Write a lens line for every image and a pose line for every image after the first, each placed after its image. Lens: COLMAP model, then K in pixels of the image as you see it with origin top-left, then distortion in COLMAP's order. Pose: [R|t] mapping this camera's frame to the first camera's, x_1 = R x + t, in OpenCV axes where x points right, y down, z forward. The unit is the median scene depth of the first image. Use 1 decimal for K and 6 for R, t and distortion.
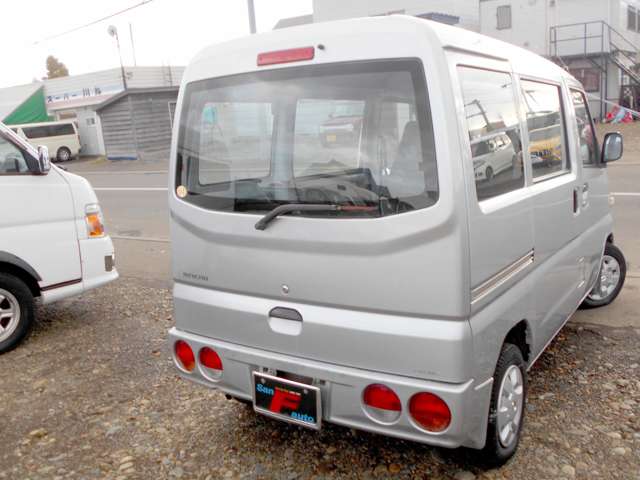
lens RADIAL K [[608.4, 0, 323.3], [0, 608.4, 241.5], [0, 0, 1]] dist [-0.021048, 0.000000]
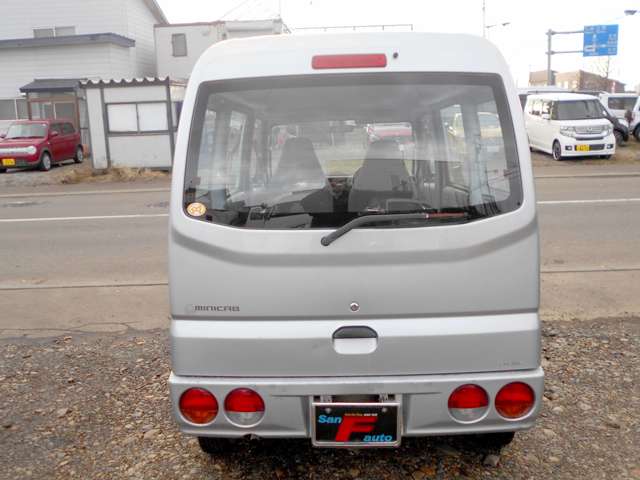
lens RADIAL K [[608.4, 0, 324.6], [0, 608.4, 242.7], [0, 0, 1]] dist [-0.021048, 0.000000]
pose [[0.846971, -0.064720, 0.527685, -0.575792], [0.085551, 0.996219, -0.015130, -0.009323], [-0.524711, 0.057959, 0.849305, 0.212010]]
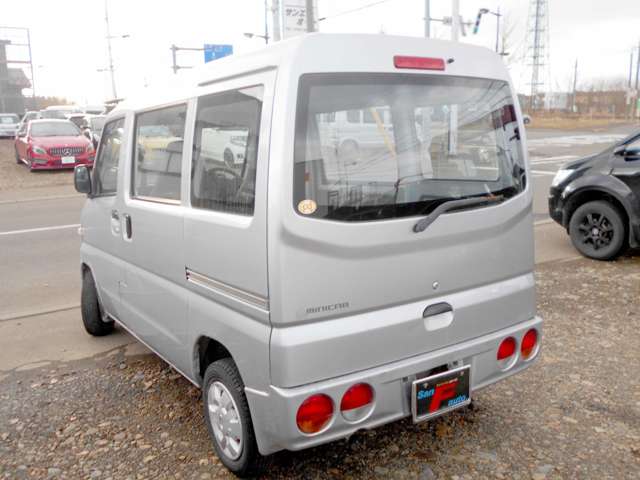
lens RADIAL K [[608.4, 0, 324.2], [0, 608.4, 240.0], [0, 0, 1]] dist [-0.021048, 0.000000]
pose [[0.394797, -0.116943, 0.911296, -1.044247], [0.186914, 0.981347, 0.044957, -0.077744], [-0.899555, 0.152585, 0.409291, 0.714732]]
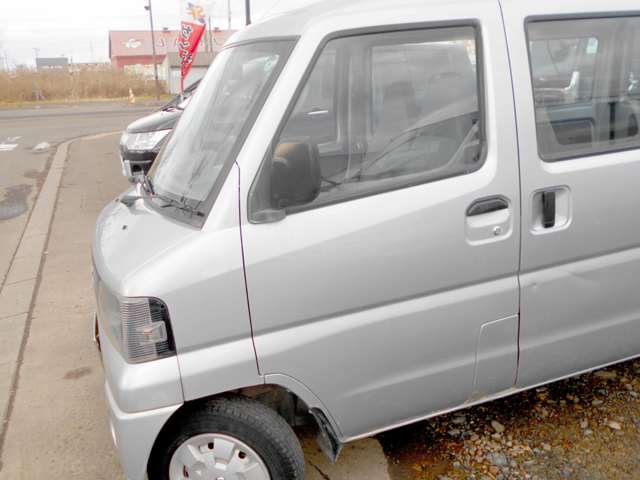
lens RADIAL K [[608.4, 0, 316.6], [0, 608.4, 238.2], [0, 0, 1]] dist [-0.021048, 0.000000]
pose [[-0.795670, -0.057611, 0.602985, -0.176929], [0.216658, 0.902542, 0.372124, -0.489111], [-0.565658, 0.426730, -0.705643, 2.536770]]
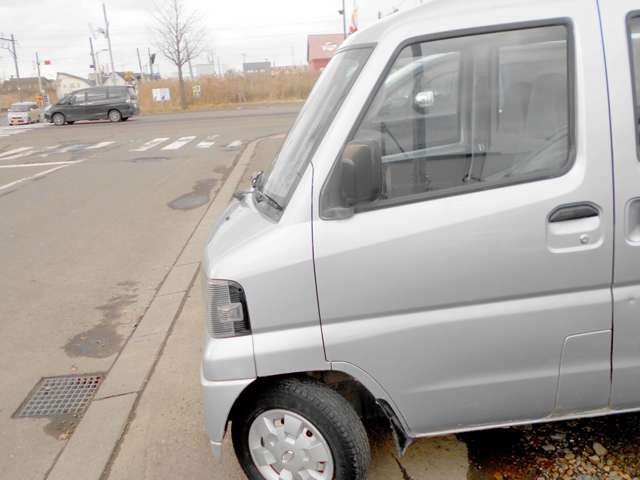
lens RADIAL K [[608.4, 0, 321.2], [0, 608.4, 238.9], [0, 0, 1]] dist [-0.021048, 0.000000]
pose [[-0.576753, -0.096379, 0.811213, -0.314785], [0.269642, 0.914904, 0.300407, -0.464017], [-0.771135, 0.391997, -0.501686, 2.463502]]
